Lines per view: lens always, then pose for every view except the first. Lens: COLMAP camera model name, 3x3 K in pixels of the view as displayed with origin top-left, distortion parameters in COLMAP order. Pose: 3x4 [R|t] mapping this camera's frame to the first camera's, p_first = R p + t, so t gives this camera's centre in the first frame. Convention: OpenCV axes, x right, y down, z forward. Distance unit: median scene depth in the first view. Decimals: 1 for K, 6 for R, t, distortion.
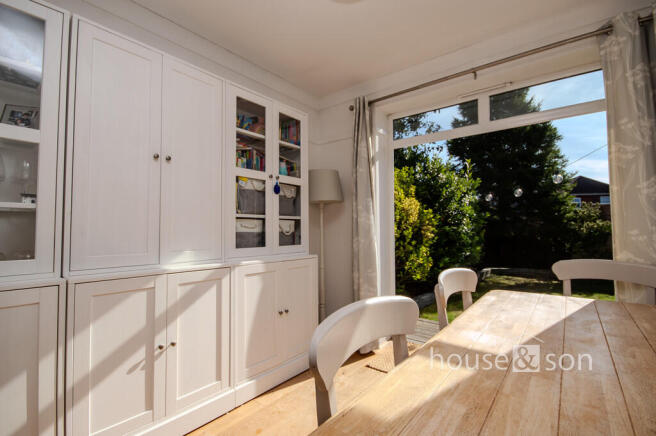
lens RADIAL K [[296.5, 0, 328.0], [0, 296.5, 218.0], [0, 0, 1]] dist [0.001502, 0.000243]
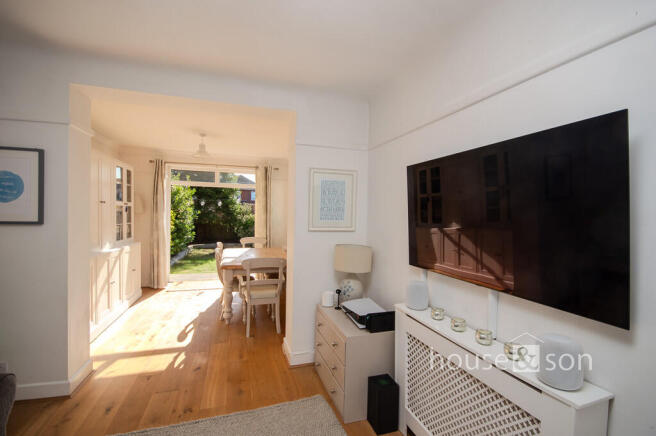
lens RADIAL K [[296.5, 0, 328.0], [0, 296.5, 218.0], [0, 0, 1]] dist [0.001502, 0.000243]
pose [[0.540609, -0.001267, 0.841273, -0.914700], [-0.053957, 0.997888, 0.036176, -0.154876], [-0.839542, -0.064950, 0.539399, -0.967636]]
